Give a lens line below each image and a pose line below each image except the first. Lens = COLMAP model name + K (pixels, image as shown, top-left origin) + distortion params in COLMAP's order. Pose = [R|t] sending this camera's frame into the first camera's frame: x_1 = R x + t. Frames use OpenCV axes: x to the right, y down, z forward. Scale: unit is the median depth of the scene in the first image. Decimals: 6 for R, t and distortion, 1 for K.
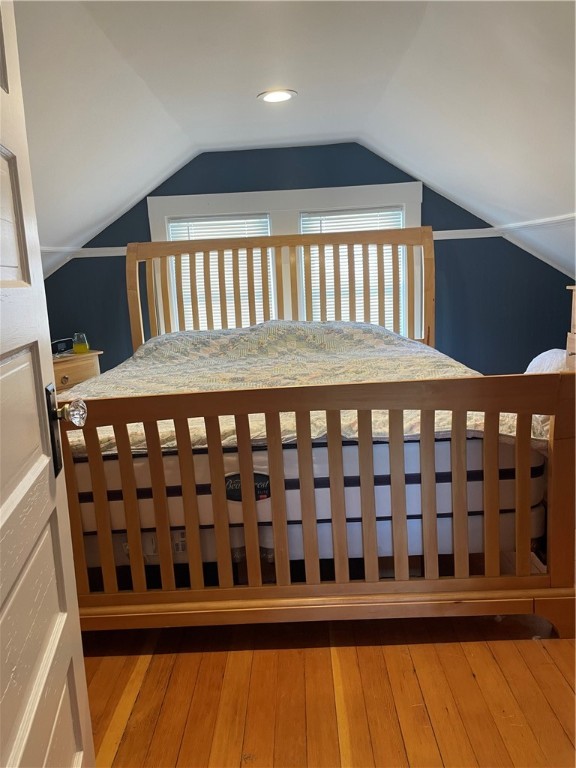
lens RADIAL K [[584.6, 0, 301.8], [0, 584.6, 387.2], [0, 0, 1]] dist [0.091431, -0.153378]
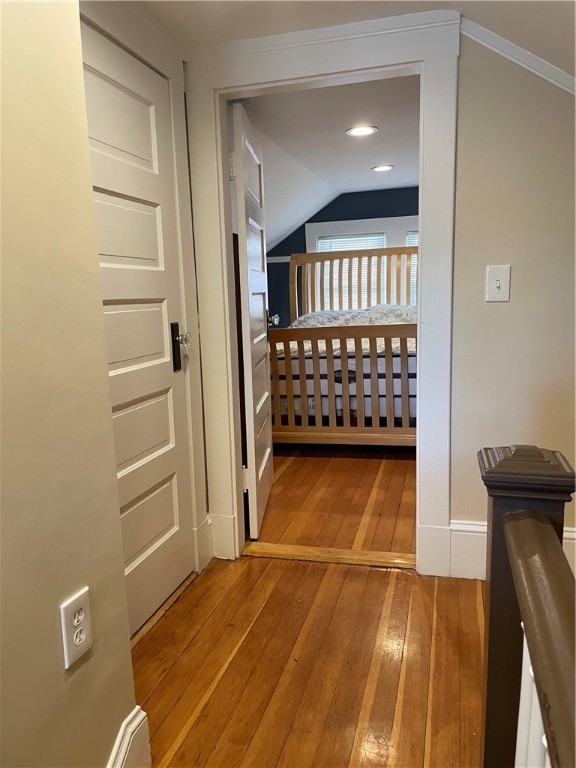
lens RADIAL K [[584.6, 0, 301.8], [0, 584.6, 387.2], [0, 0, 1]] dist [0.091431, -0.153378]
pose [[0.968373, 0.052155, -0.243996, 0.254235], [-0.054070, 0.998536, -0.001153, 0.214810], [0.243579, 0.014309, 0.969776, -0.979063]]
